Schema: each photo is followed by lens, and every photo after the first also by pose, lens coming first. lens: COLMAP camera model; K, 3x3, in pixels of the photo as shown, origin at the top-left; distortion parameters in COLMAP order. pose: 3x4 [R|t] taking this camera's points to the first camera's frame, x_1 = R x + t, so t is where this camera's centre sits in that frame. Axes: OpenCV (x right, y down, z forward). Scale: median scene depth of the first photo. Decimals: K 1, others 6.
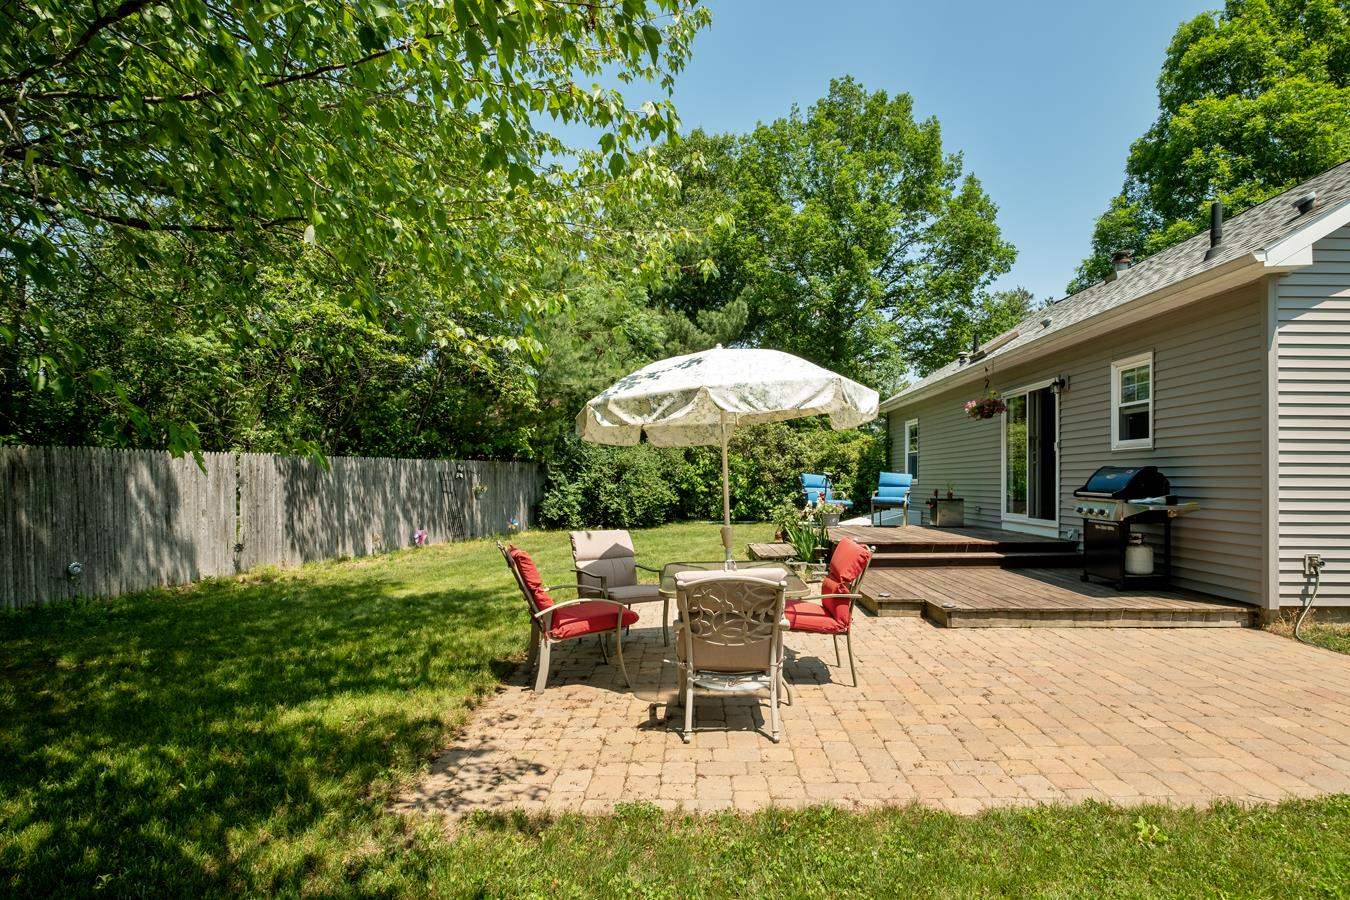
lens RADIAL K [[664.1, 0, 677.4], [0, 664.1, 475.3], [0, 0, 1]] dist [-0.002203, -0.001027]
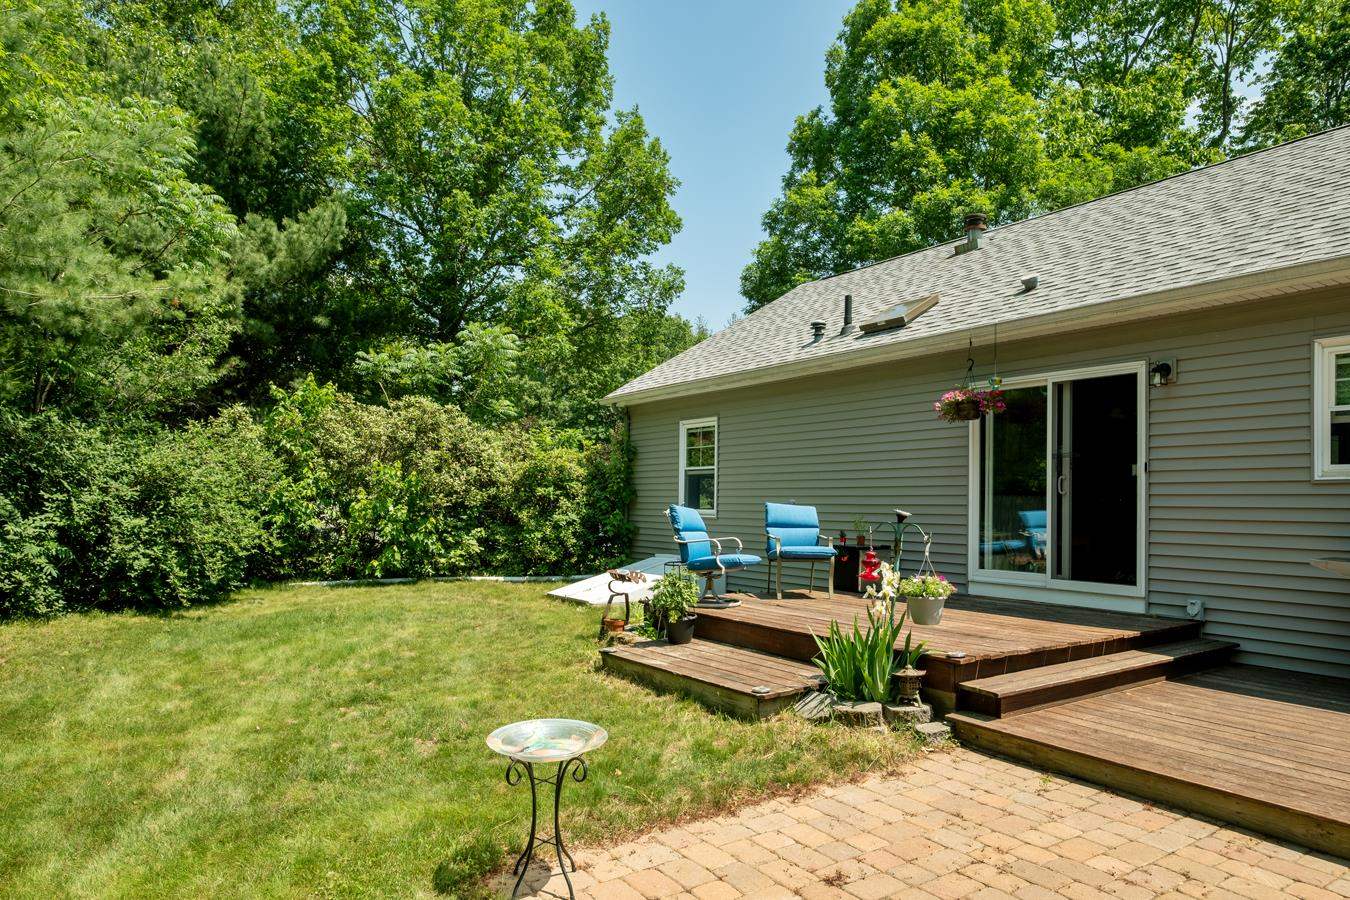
lens RADIAL K [[852.8, 0, 673.6], [0, 852.8, 491.7], [0, 0, 1]] dist [0.003095, 0.001391]
pose [[0.827116, 0.012074, 0.561902, -0.131972], [-0.011040, 0.999925, -0.005235, -0.006539], [-0.561923, -0.001874, 0.827188, 0.292678]]
